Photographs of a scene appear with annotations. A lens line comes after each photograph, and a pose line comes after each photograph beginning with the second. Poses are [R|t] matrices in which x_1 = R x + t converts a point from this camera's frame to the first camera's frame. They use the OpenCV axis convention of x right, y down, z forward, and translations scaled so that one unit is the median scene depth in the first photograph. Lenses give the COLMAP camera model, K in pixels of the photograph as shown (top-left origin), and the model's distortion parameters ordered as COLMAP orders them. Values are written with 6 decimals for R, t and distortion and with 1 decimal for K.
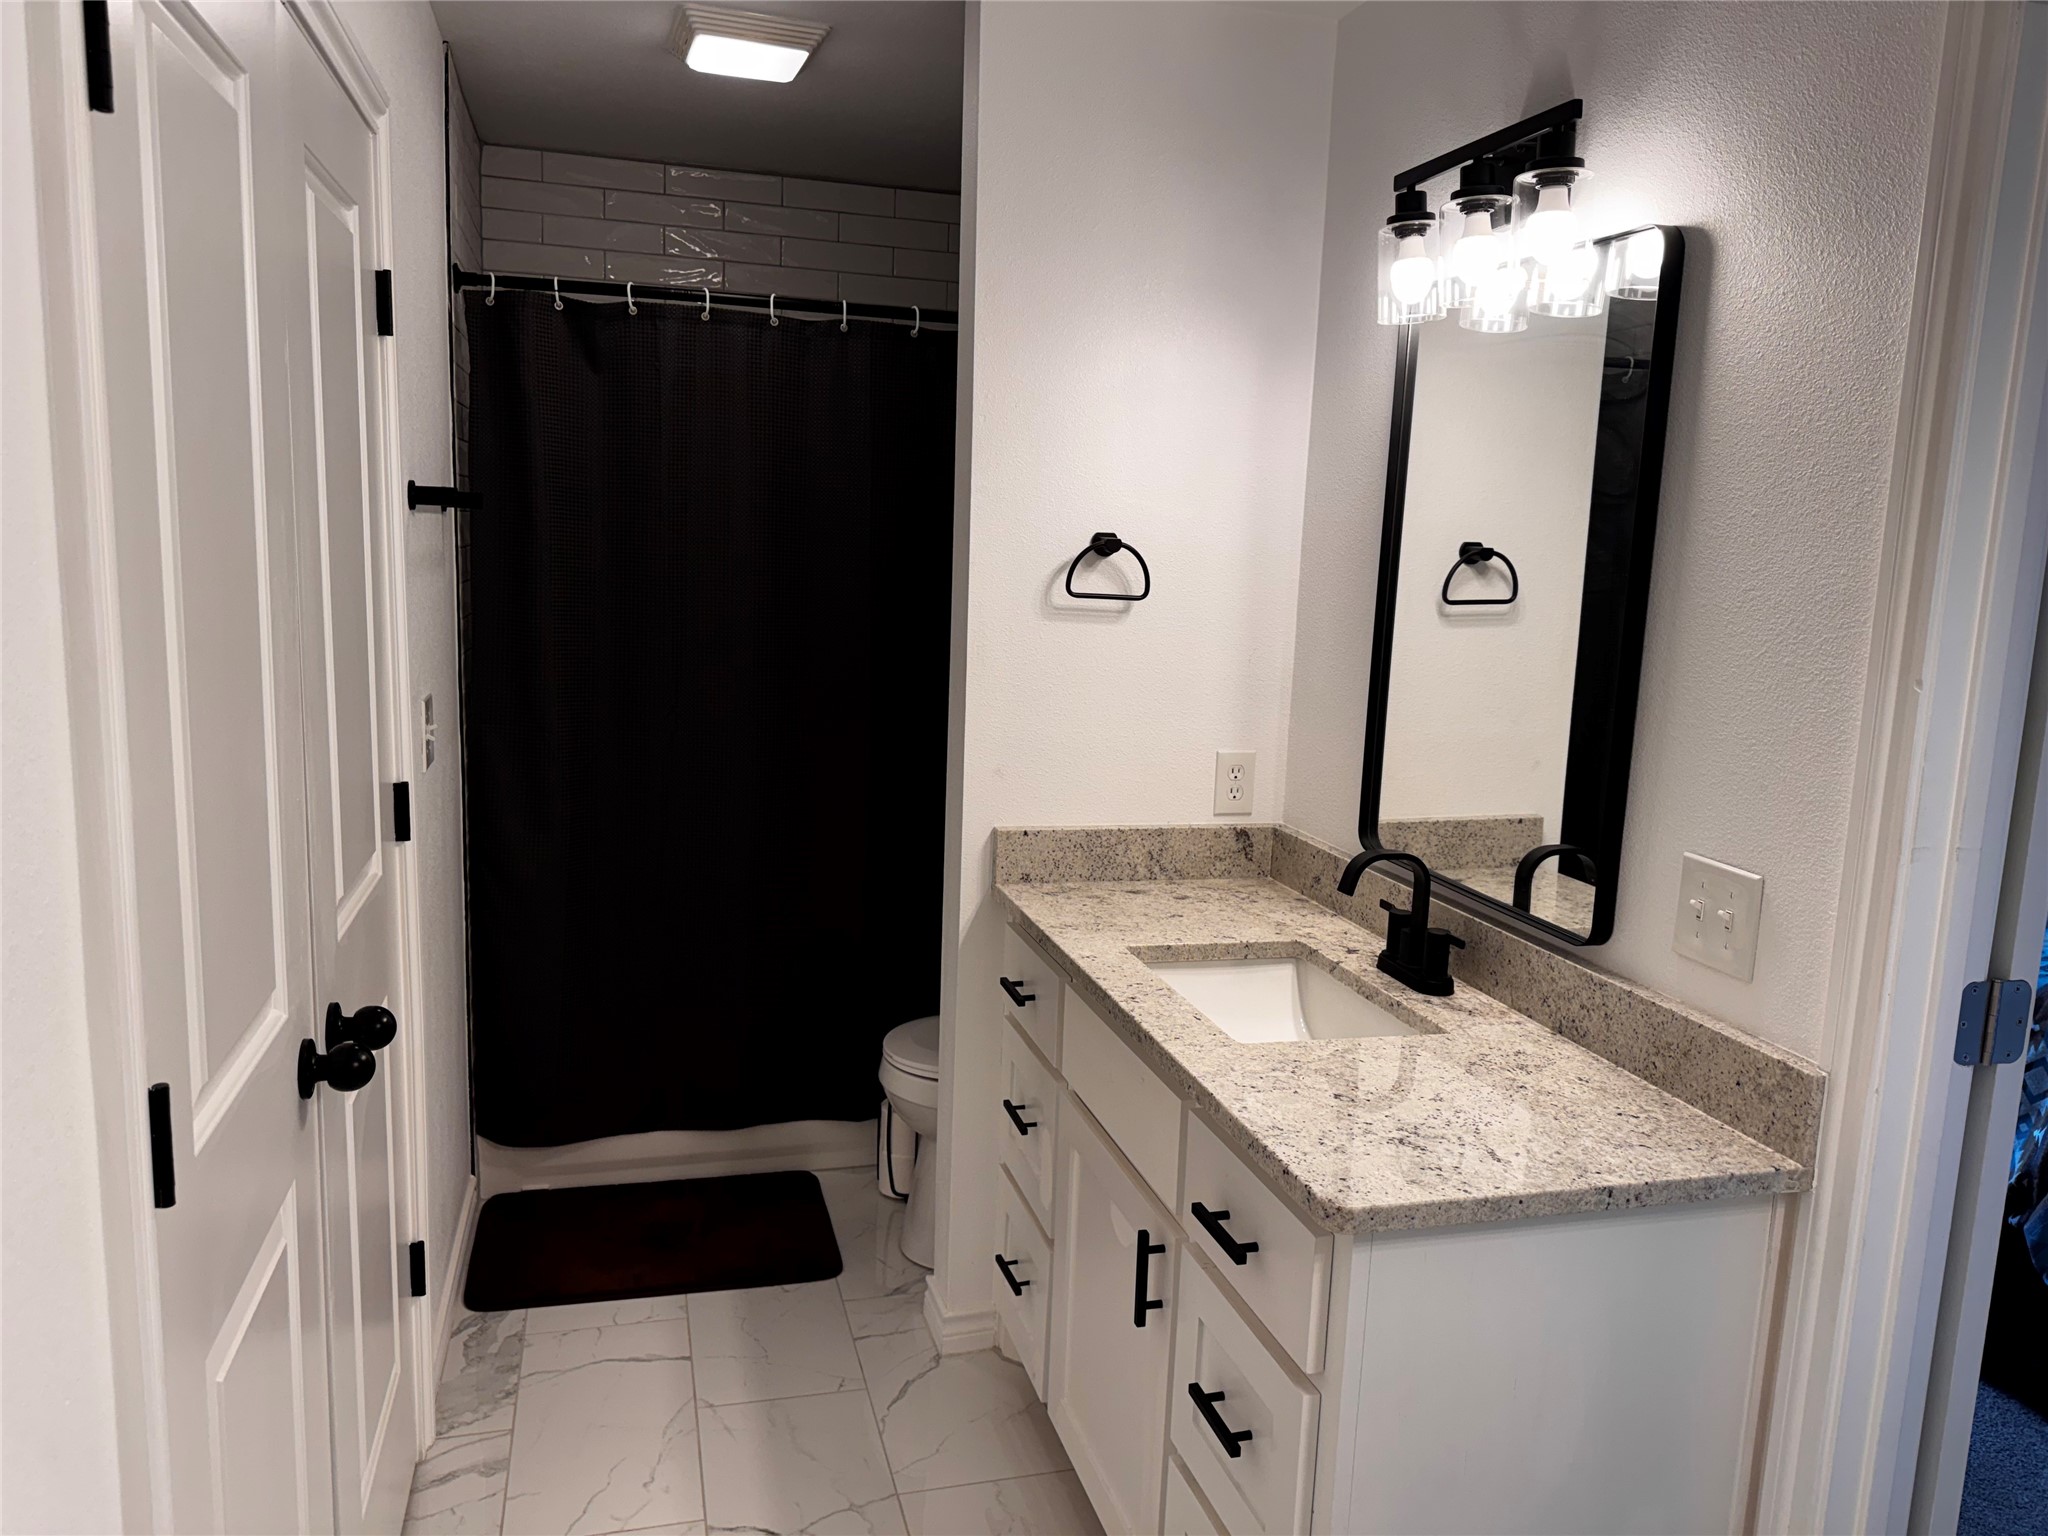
lens RADIAL K [[1438.6, 0, 1021.4], [0, 1438.6, 775.4], [0, 0, 1]] dist [0.049618, -0.047816]
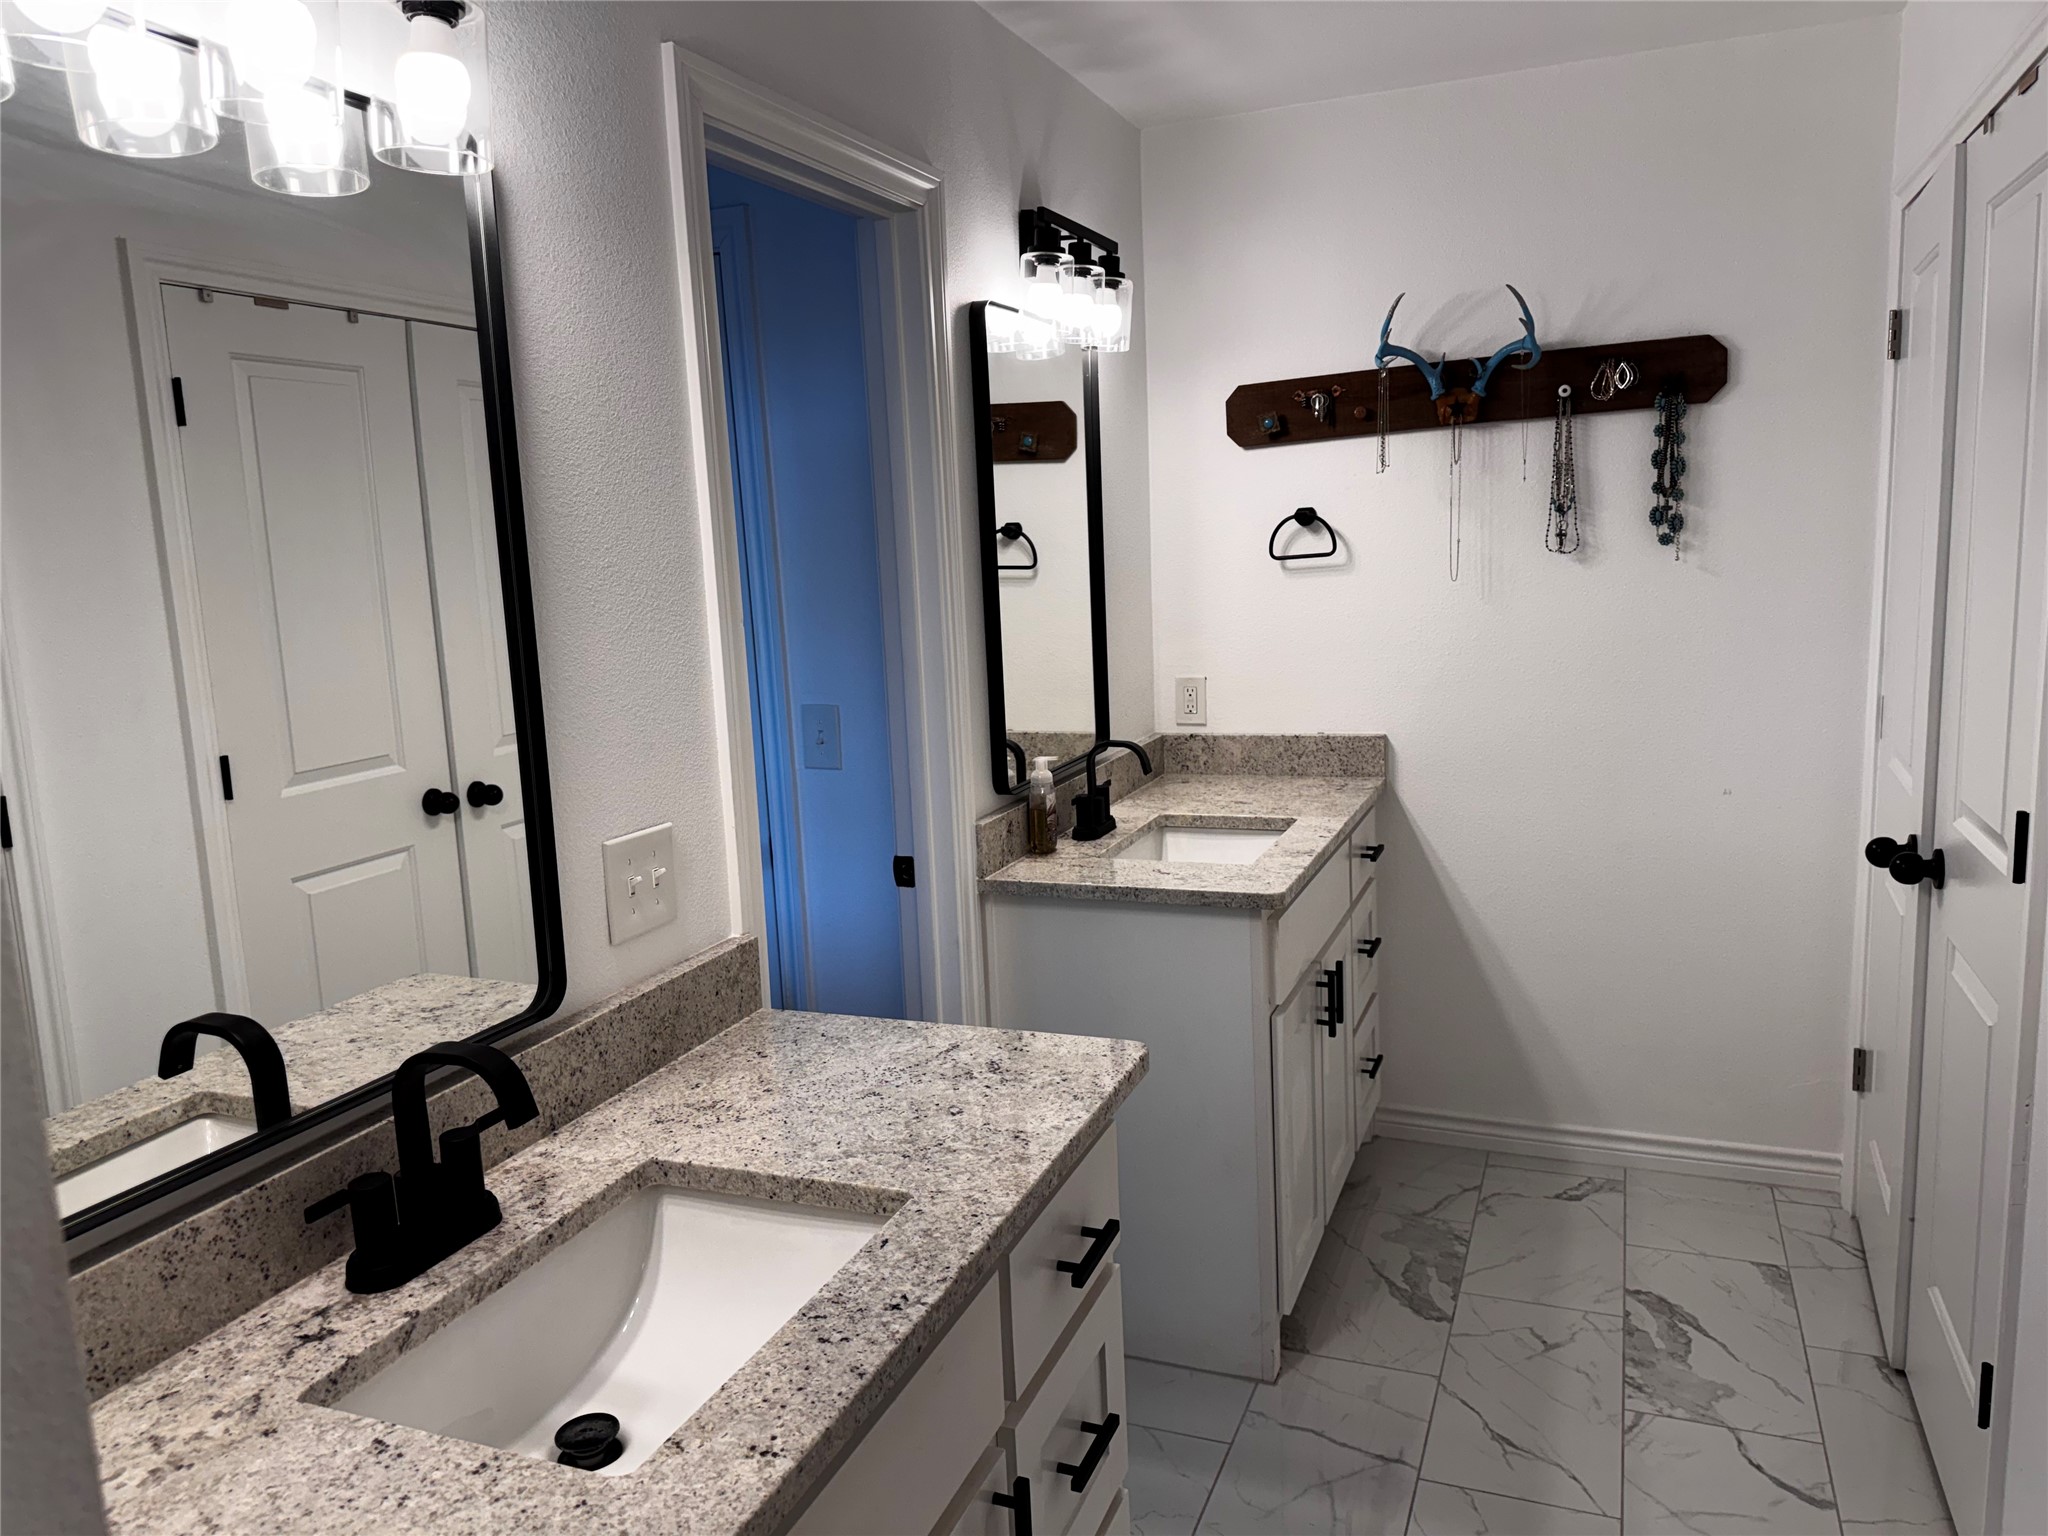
lens RADIAL K [[1438.6, 0, 1032.4], [0, 1438.6, 753.1], [0, 0, 1]] dist [0.049618, -0.047816]
pose [[-0.803606, -0.097639, 0.587098, -0.317383], [0.101168, 0.949685, 0.296417, -0.248845], [-0.586500, 0.297598, -0.753294, 1.456866]]
